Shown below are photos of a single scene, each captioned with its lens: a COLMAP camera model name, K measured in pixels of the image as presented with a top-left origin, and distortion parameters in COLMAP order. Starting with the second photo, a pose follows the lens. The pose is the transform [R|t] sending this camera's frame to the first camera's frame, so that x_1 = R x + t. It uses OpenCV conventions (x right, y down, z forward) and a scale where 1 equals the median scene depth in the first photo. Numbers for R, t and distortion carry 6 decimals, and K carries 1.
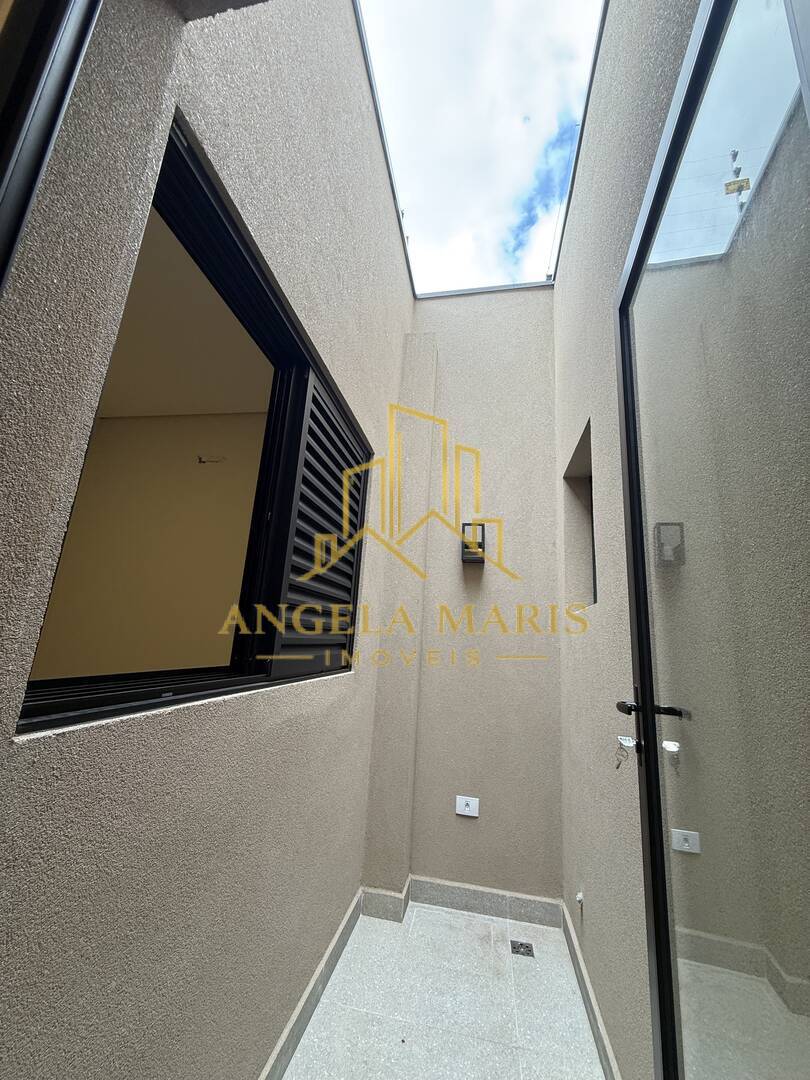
lens RADIAL K [[429.6, 0, 406.6], [0, 429.6, 540.0], [0, 0, 1]] dist [-0.001765, 0.000575]
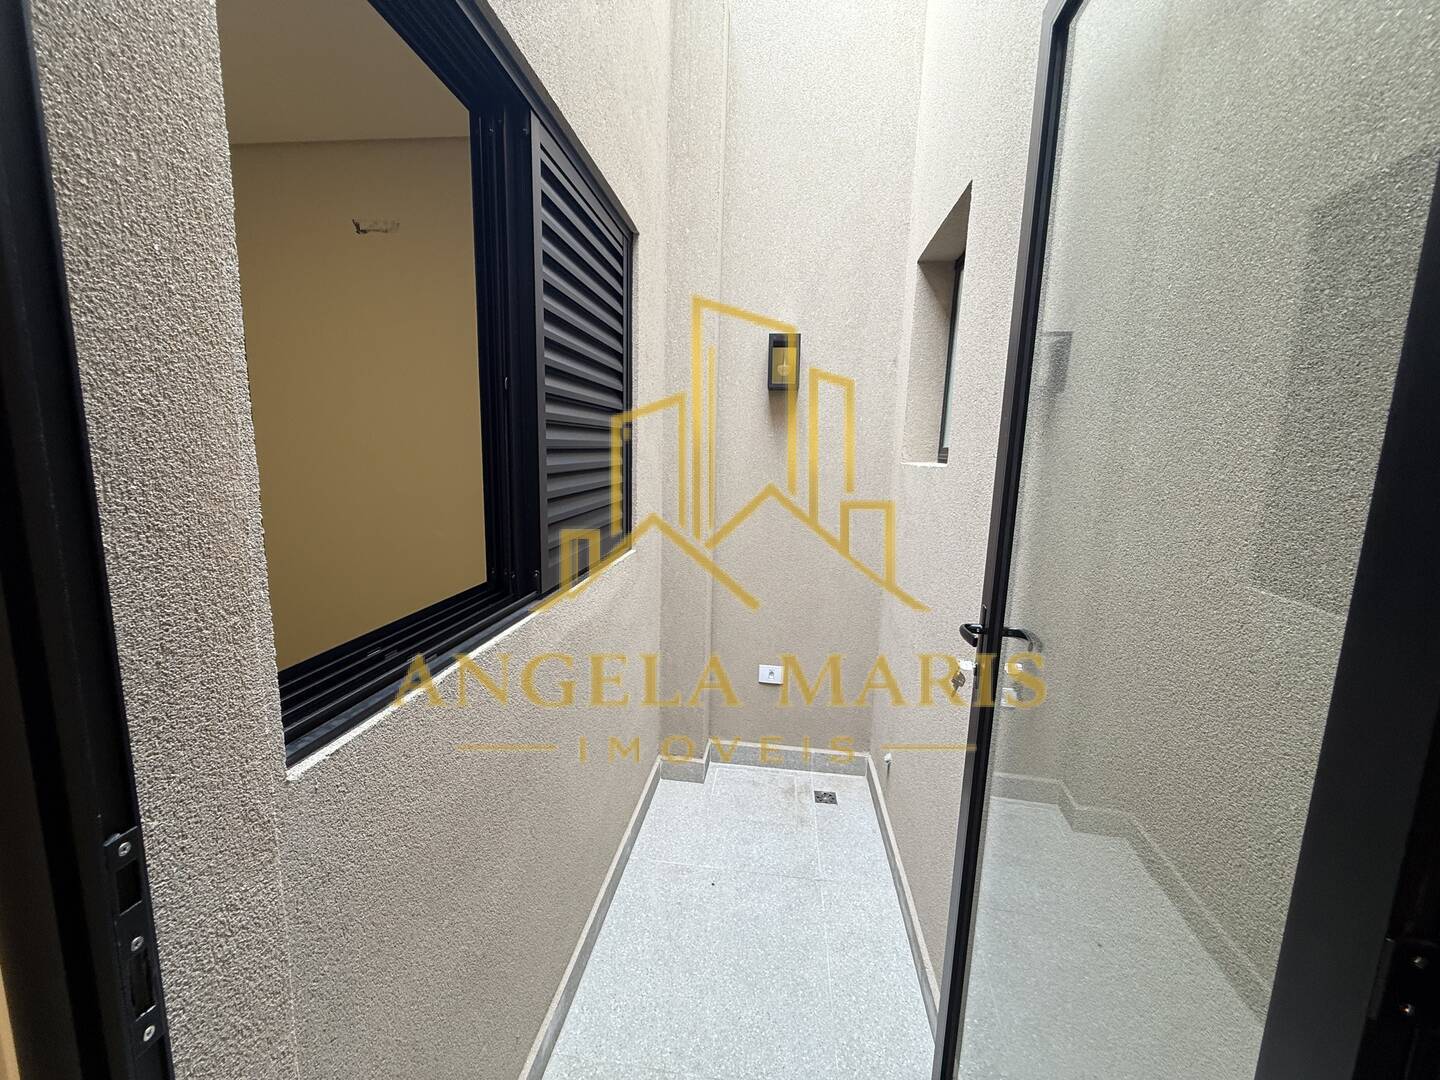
lens RADIAL K [[572.8, 0, 716.2], [0, 572.8, 539.9], [0, 0, 1]] dist [-0.001765, 0.000575]
pose [[0.997741, -0.043818, 0.050912, -0.025786], [0.020962, 0.923194, 0.383763, -0.114771], [-0.063817, -0.381829, 0.922027, 0.017823]]
